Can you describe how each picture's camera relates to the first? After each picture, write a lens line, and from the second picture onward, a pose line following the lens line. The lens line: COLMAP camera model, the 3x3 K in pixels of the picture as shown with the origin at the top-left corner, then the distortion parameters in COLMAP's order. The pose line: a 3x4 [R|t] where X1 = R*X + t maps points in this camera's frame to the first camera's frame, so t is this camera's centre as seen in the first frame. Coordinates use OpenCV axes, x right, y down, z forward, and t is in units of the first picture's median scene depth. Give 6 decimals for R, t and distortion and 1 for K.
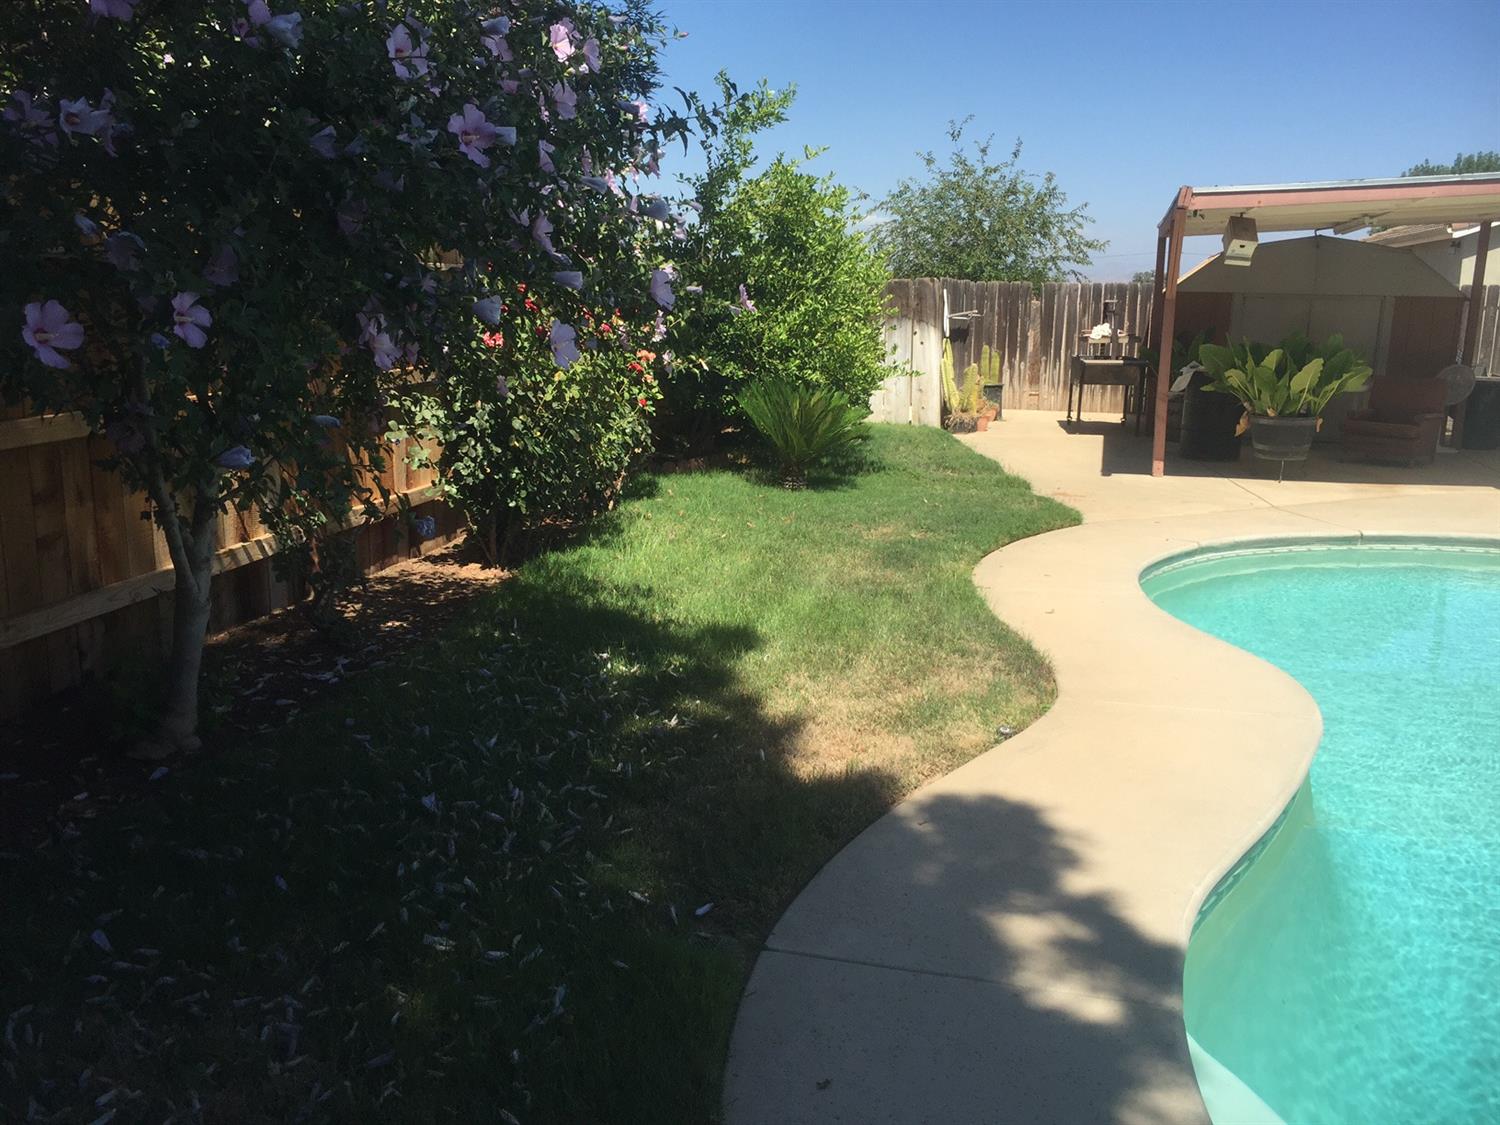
lens RADIAL K [[1273.2, 0, 748.0], [0, 1273.2, 571.8], [0, 0, 1]] dist [0.049939, -0.074210]
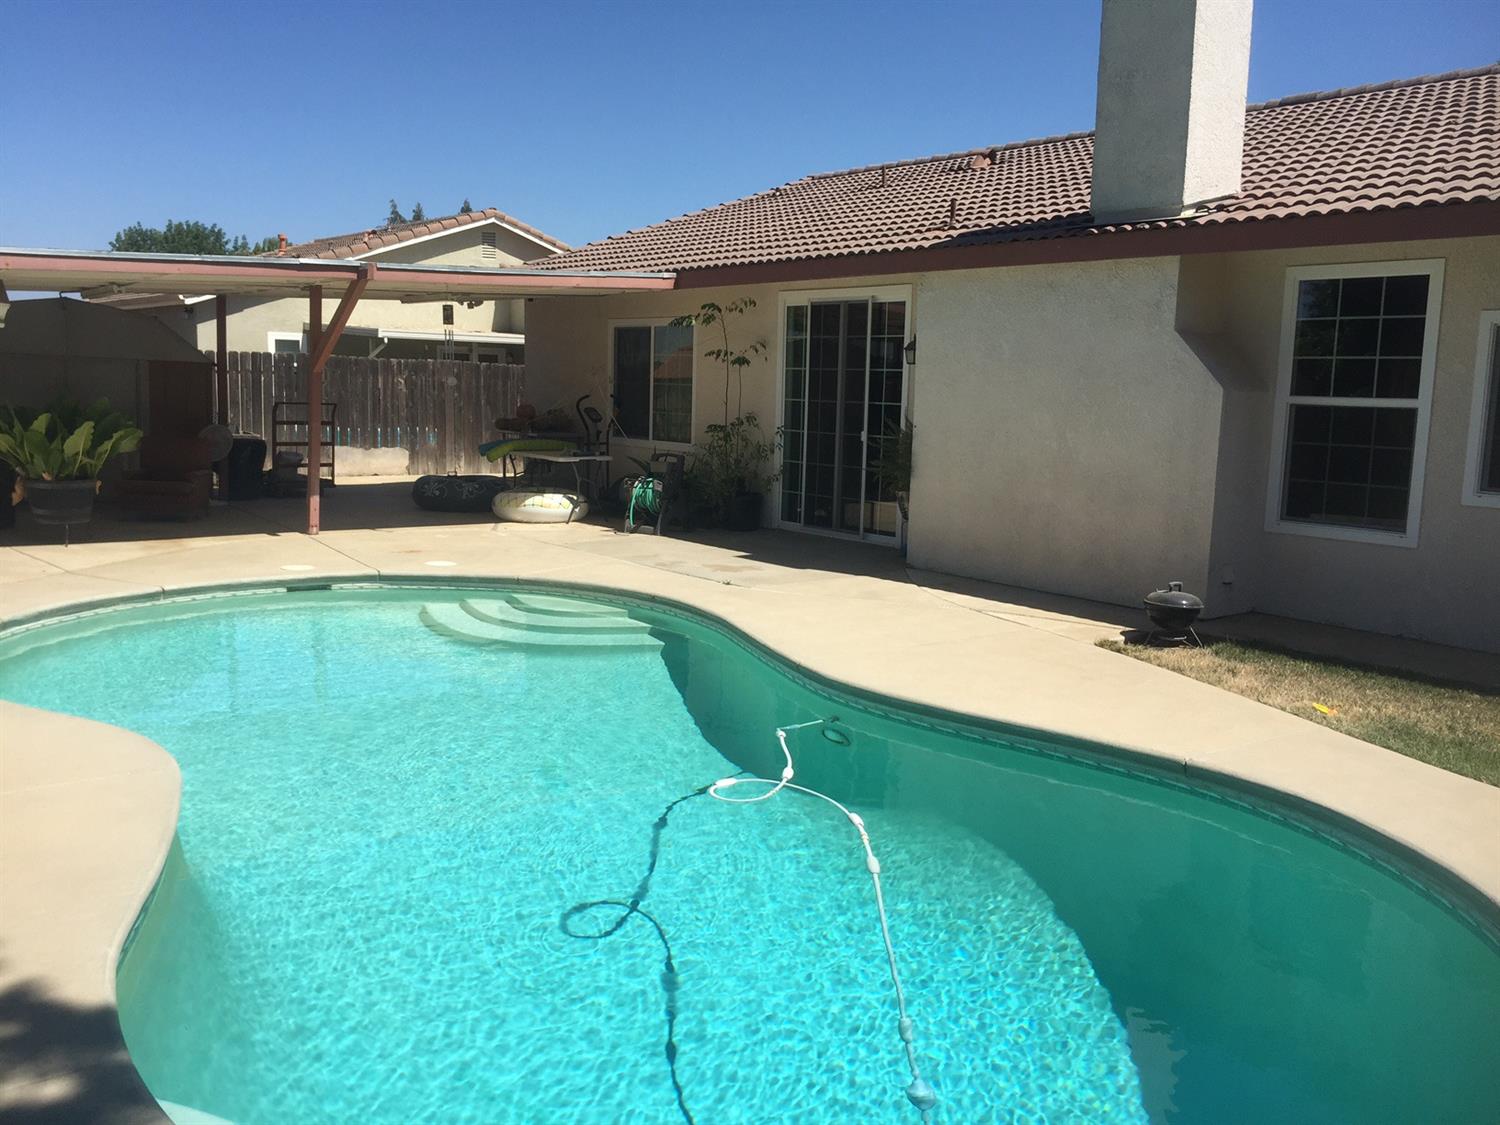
lens RADIAL K [[1273.2, 0, 754.6], [0, 1273.2, 568.0], [0, 0, 1]] dist [0.049939, -0.074210]
pose [[0.614406, -0.101277, 0.782463, -0.033384], [0.135911, 0.990488, 0.021482, -0.002794], [-0.777196, 0.093147, 0.622327, -0.022578]]
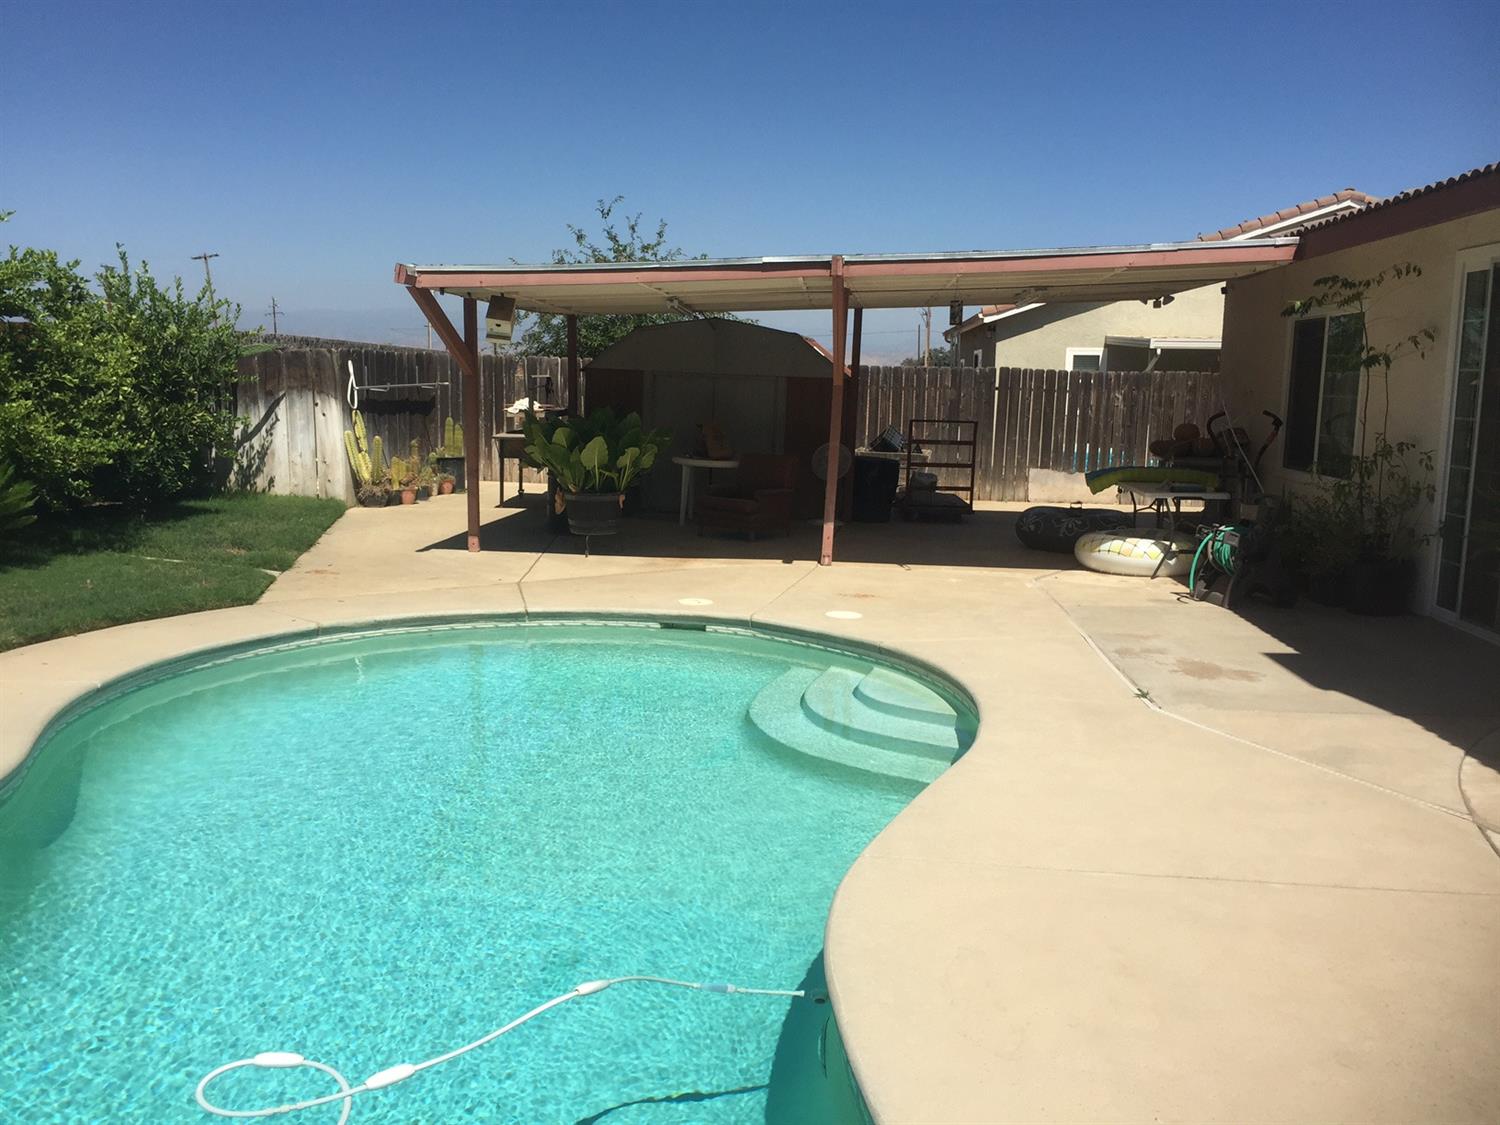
lens RADIAL K [[1273.2, 0, 754.8], [0, 1273.2, 557.9], [0, 0, 1]] dist [0.049939, -0.074210]
pose [[0.989195, -0.006516, 0.146461, 0.401057], [0.015832, 0.997917, -0.062531, -0.004347], [-0.145748, 0.064175, 0.987238, -0.009260]]
